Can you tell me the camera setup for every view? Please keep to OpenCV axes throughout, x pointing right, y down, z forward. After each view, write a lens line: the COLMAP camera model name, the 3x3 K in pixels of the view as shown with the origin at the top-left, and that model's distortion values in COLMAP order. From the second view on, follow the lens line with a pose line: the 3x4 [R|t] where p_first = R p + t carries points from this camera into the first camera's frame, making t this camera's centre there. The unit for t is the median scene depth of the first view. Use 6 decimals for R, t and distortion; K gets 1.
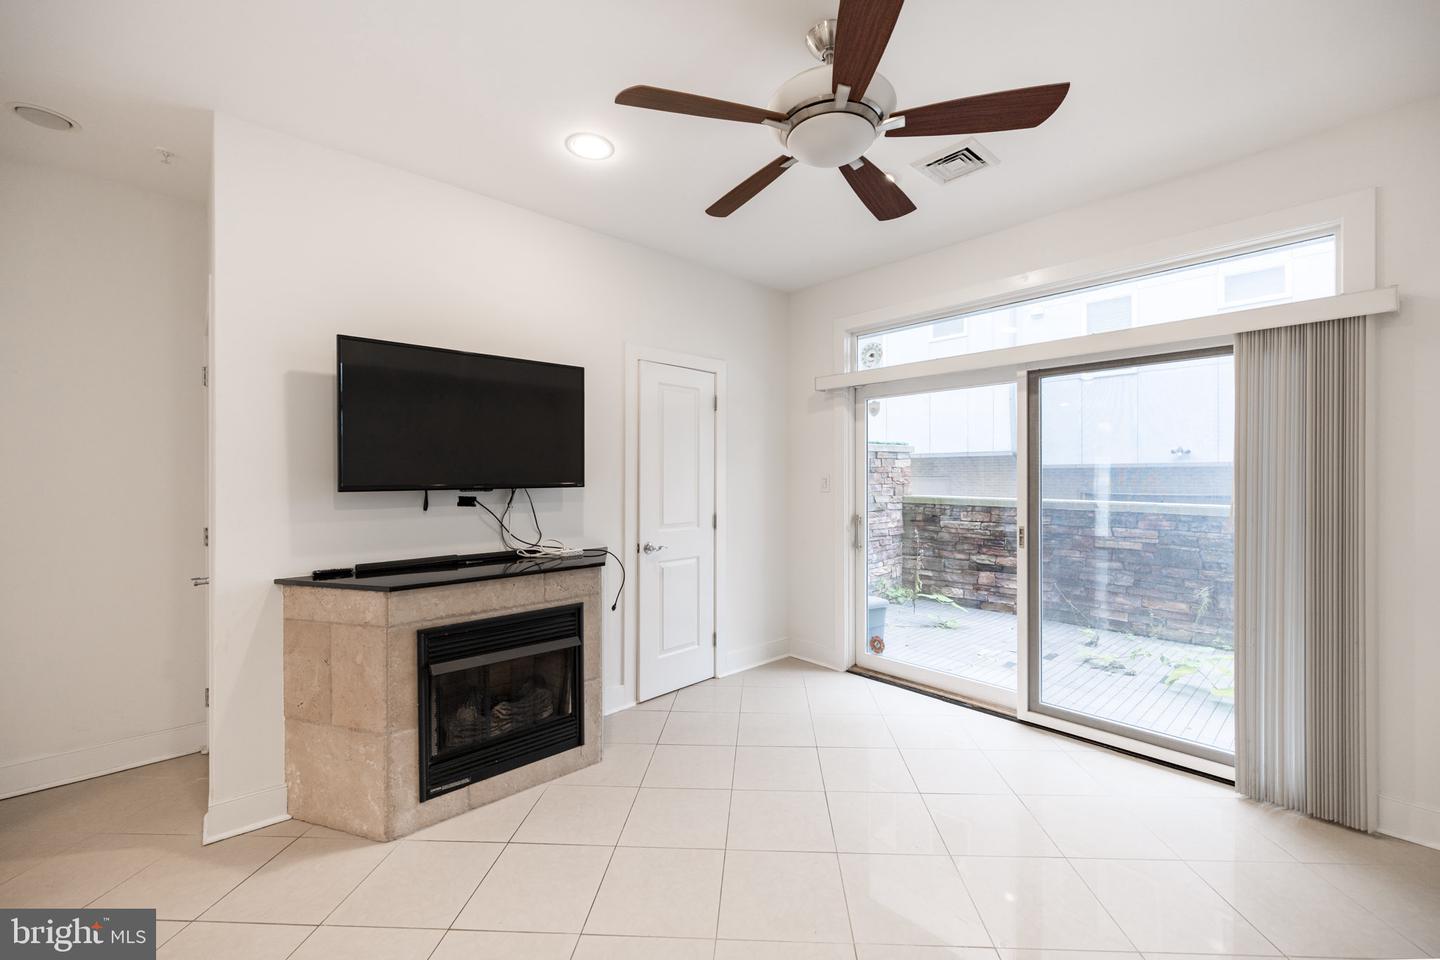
lens RADIAL K [[574.4, 0, 755.7], [0, 574.4, 478.1], [0, 0, 1]] dist [0.002514, -0.000103]
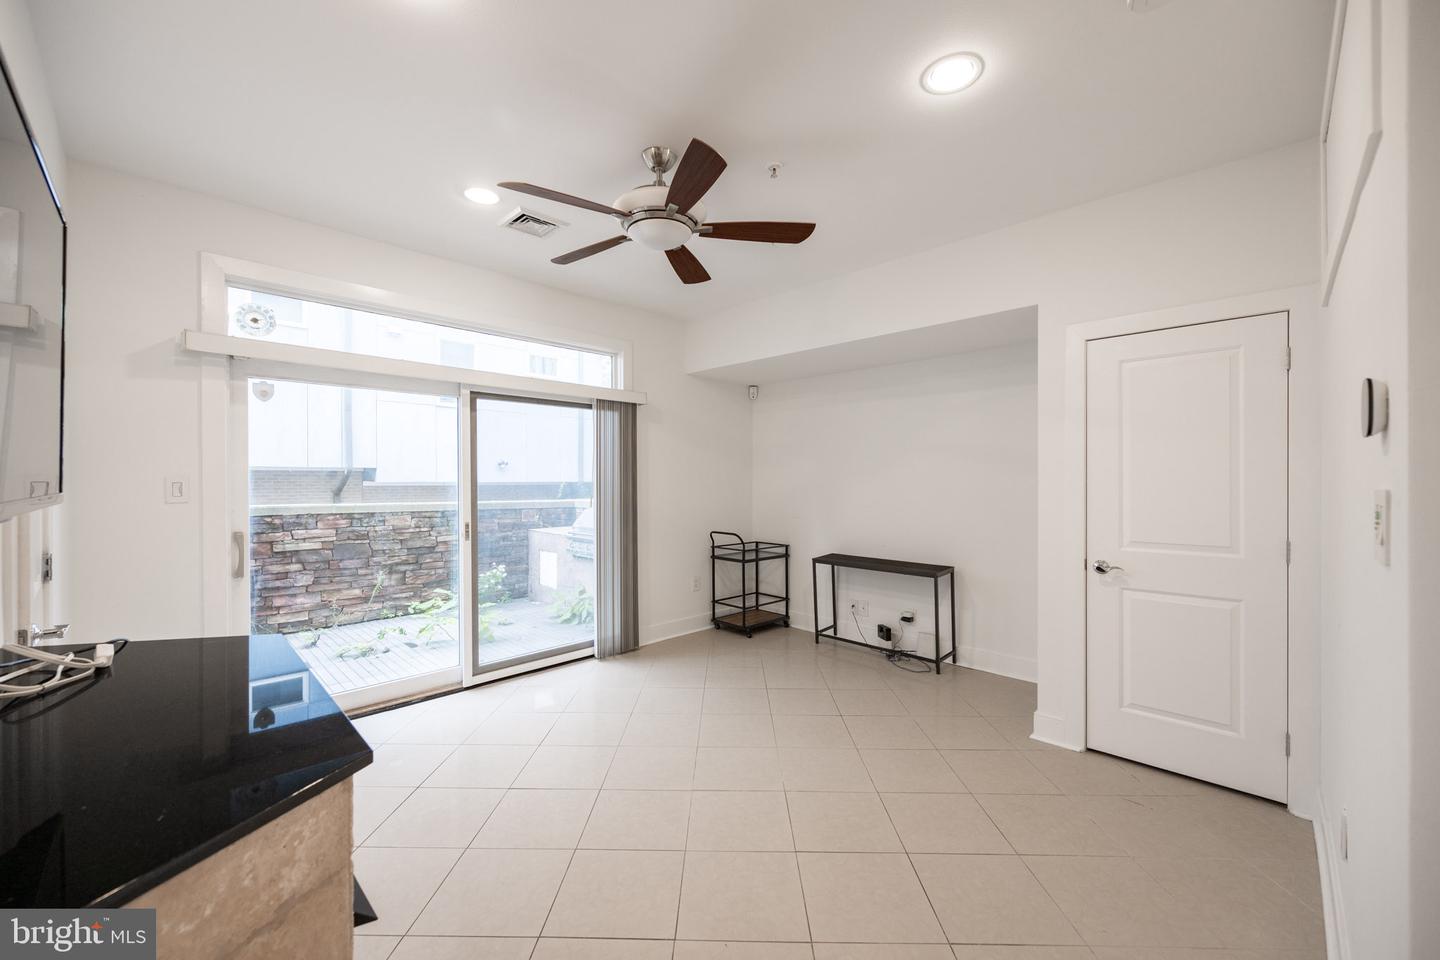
lens RADIAL K [[565.2, 0, 706.7], [0, 565.2, 480.2], [0, 0, 1]] dist [-0.000078, -0.000052]
pose [[0.002137, 0.000205, 0.999998, -0.647664], [0.002183, 0.999998, -0.000209, -0.000521], [-0.999995, 0.002184, 0.002137, 0.476903]]
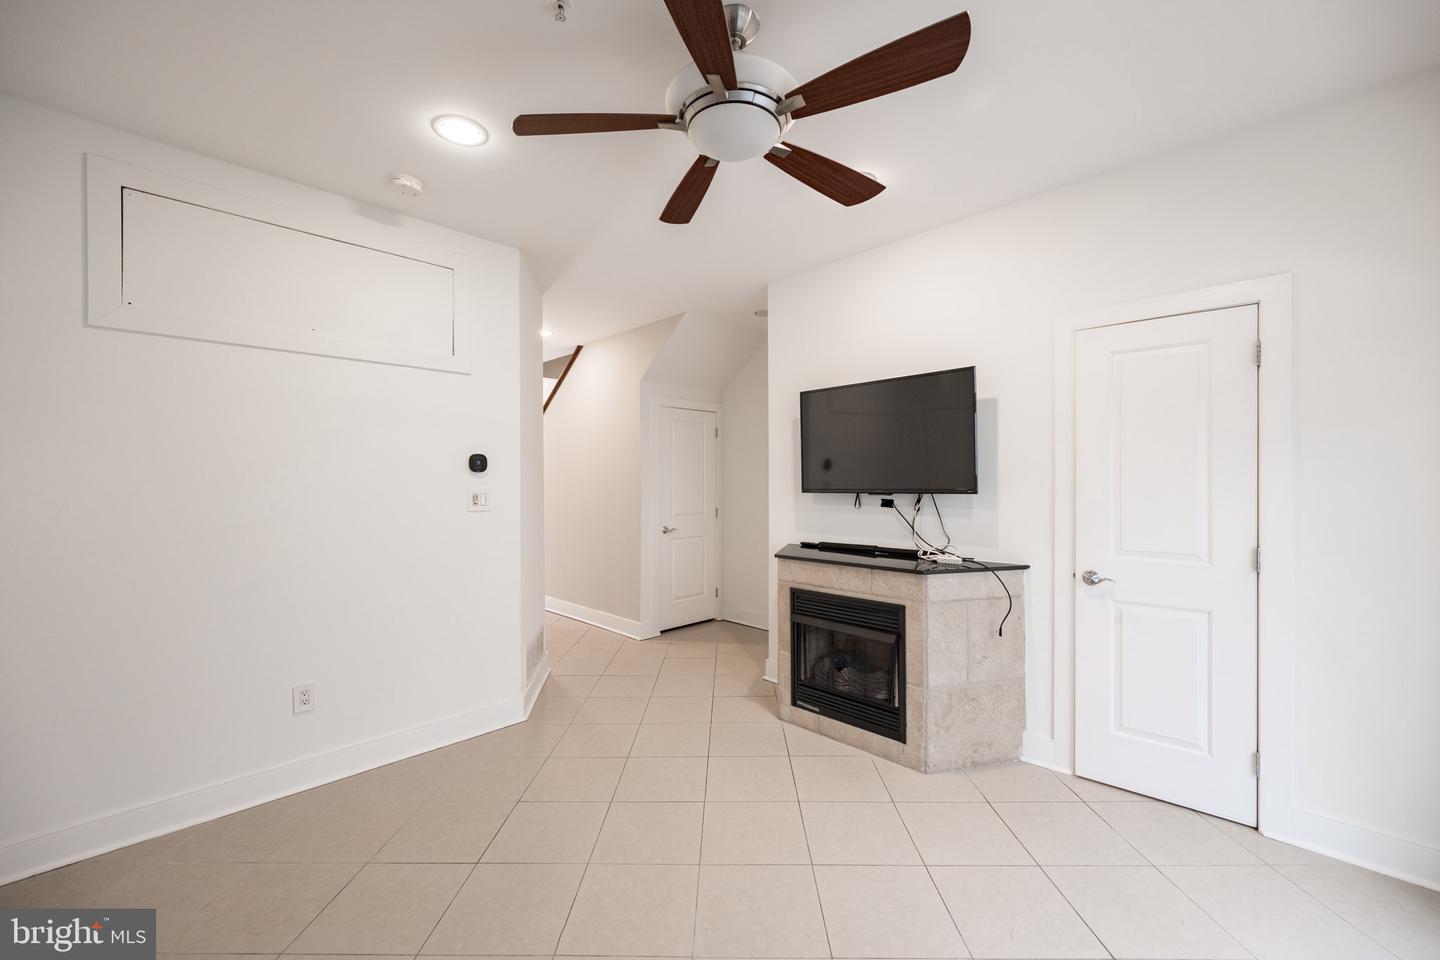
lens RADIAL K [[587.5, 0, 723.3], [0, 587.5, 480.5], [0, 0, 1]] dist [-0.001003, -0.000241]
pose [[0.015018, 0.002213, -0.999885, 0.576369], [0.000469, 0.999997, 0.002220, -0.007938], [0.999887, -0.000502, 0.015017, 0.507936]]
